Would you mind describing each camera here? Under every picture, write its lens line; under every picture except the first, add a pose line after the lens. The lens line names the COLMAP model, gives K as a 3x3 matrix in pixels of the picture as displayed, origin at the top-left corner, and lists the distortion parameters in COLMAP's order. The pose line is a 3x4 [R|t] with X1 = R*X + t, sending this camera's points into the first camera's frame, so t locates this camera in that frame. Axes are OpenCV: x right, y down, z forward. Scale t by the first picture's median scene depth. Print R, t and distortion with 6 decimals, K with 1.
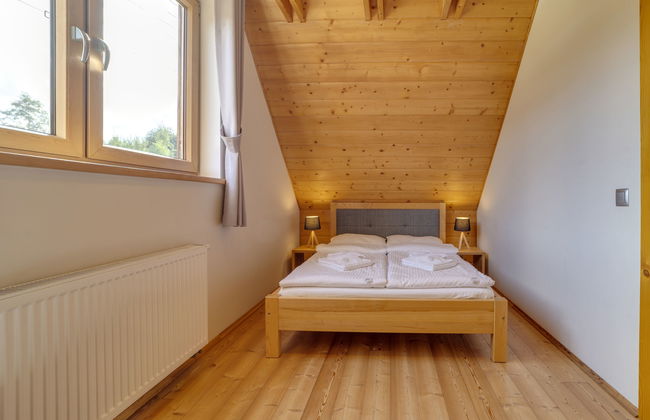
lens RADIAL K [[303.1, 0, 379.7], [0, 303.1, 199.9], [0, 0, 1]] dist [-0.031620, 0.000636]
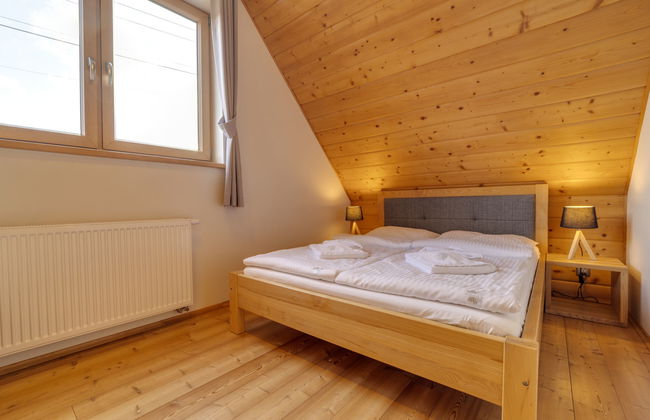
lens RADIAL K [[287.1, 0, 282.4], [0, 287.1, 212.4], [0, 0, 1]] dist [-0.037939, 0.011782]
pose [[0.750207, 0.006205, -0.661174, 0.257915], [0.011873, 0.999668, 0.022853, 0.066620], [0.661096, -0.024995, 0.749885, 0.260023]]
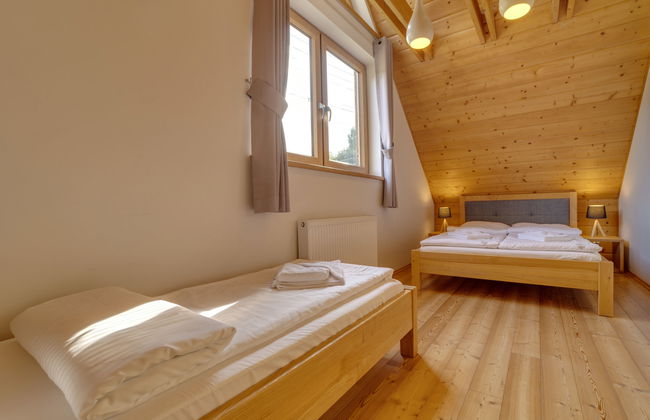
lens RADIAL K [[283.6, 0, 359.7], [0, 283.6, 211.3], [0, 0, 1]] dist [-0.012609, 0.000258]
pose [[0.866127, -0.013222, -0.499649, 0.078486], [0.021673, 0.999703, 0.011114, 0.066564], [0.499353, -0.020455, 0.866157, -0.251133]]
